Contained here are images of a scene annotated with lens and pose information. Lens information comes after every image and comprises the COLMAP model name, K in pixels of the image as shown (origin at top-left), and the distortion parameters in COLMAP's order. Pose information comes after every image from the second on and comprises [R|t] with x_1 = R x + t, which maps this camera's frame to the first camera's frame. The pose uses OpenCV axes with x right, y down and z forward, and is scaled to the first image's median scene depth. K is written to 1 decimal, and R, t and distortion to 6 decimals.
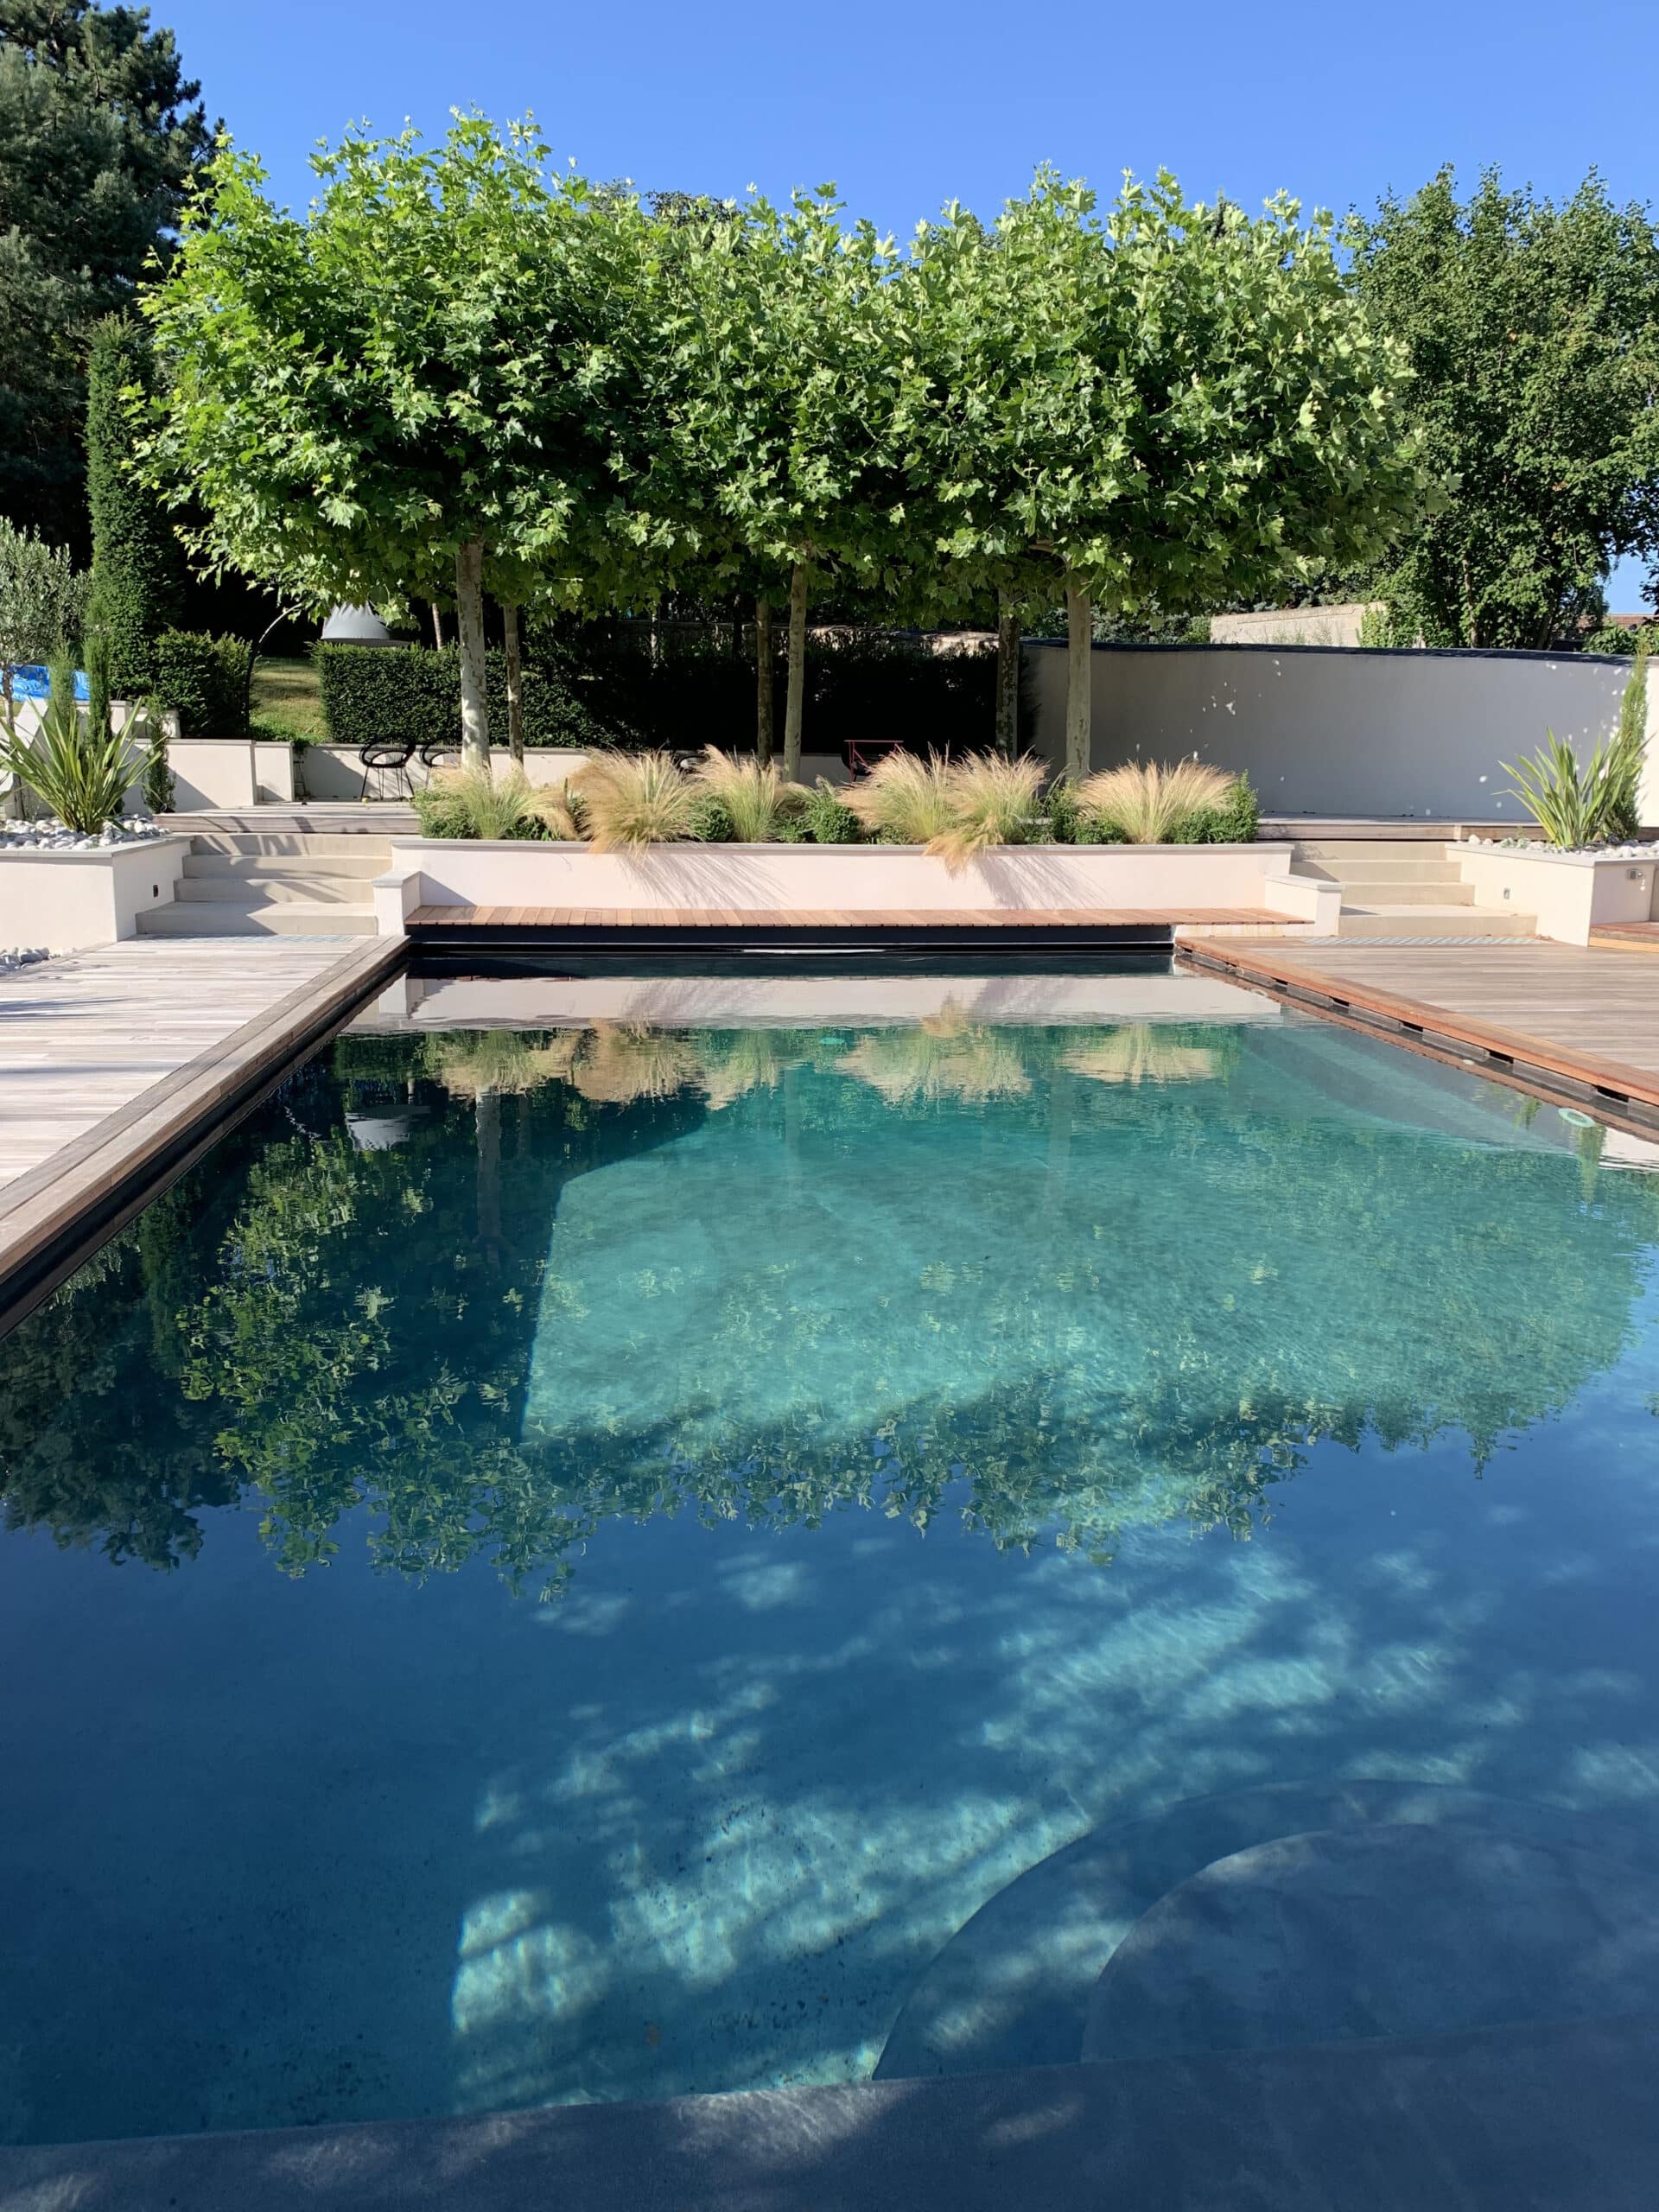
lens RADIAL K [[1696.1, 0, 828.5], [0, 1696.1, 984.1], [0, 0, 1]] dist [0.158726, -0.105212]
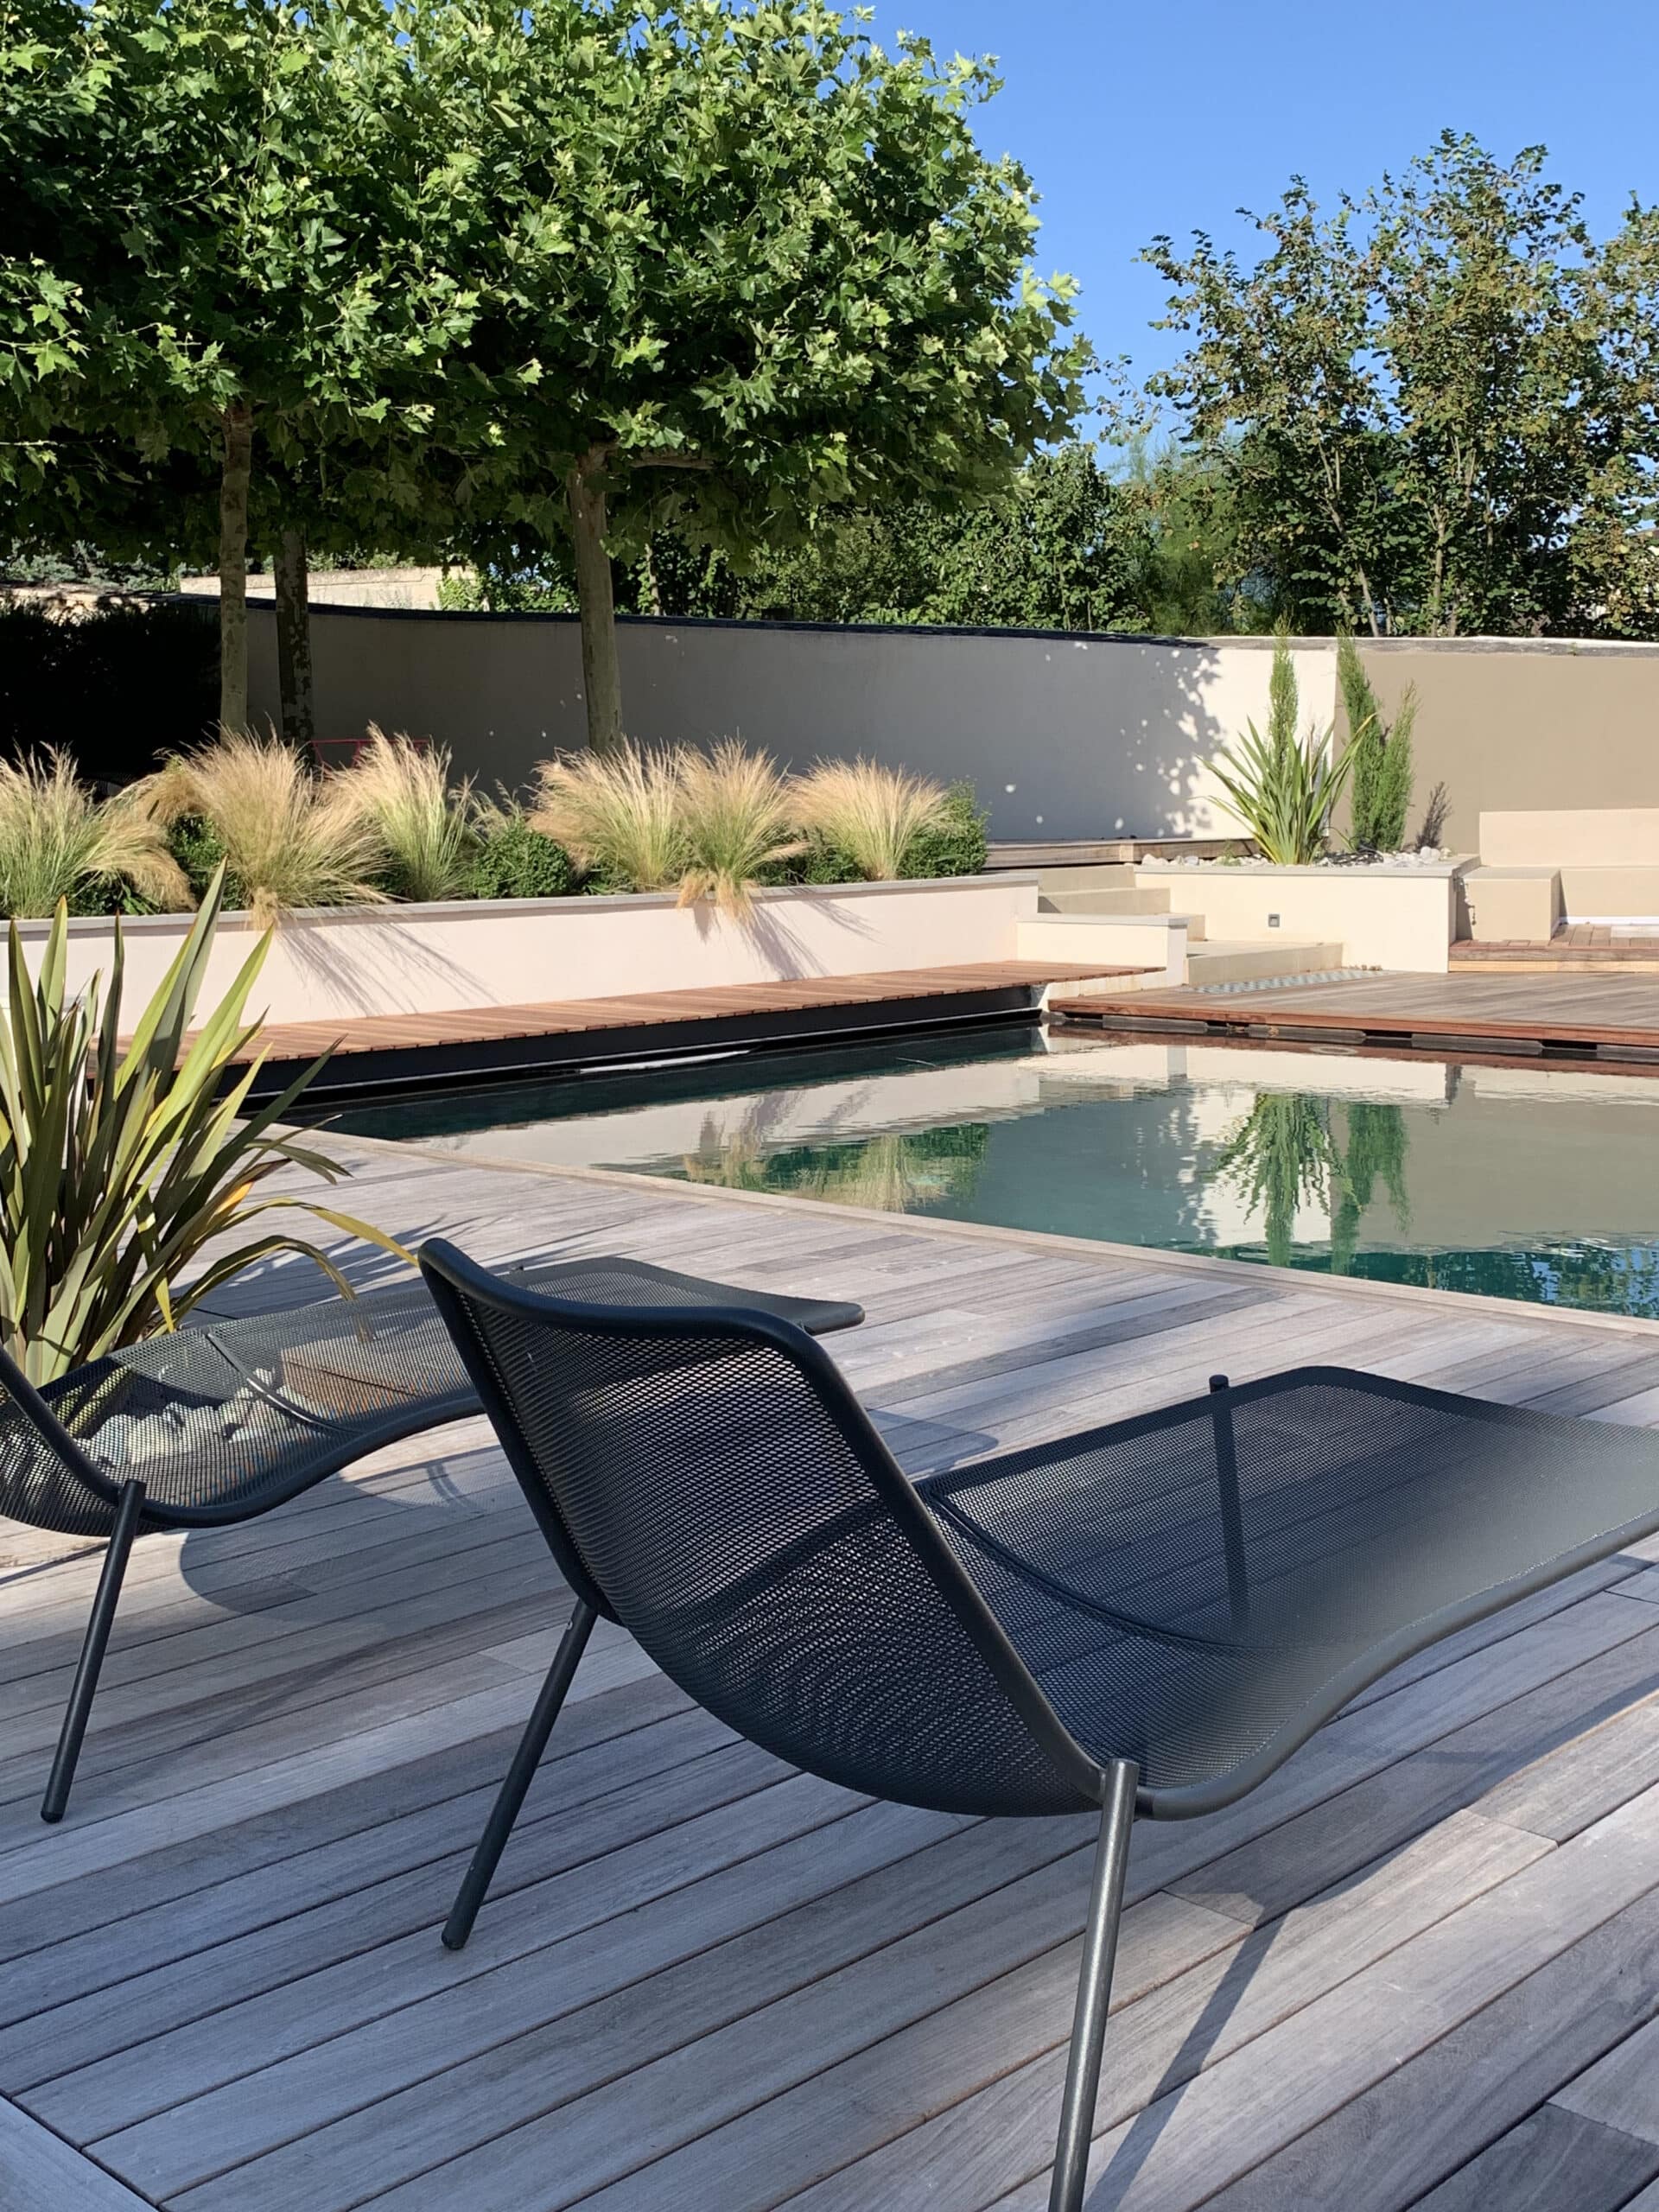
lens RADIAL K [[2442.7, 0, 768.8], [0, 2442.7, 1118.0], [0, 0, 1]] dist [0.028047, 0.020567]
pose [[0.784107, -0.100896, 0.612370, -0.487865], [0.107132, 0.993889, 0.026579, -0.016991], [-0.611309, 0.044764, 0.790125, 0.247648]]
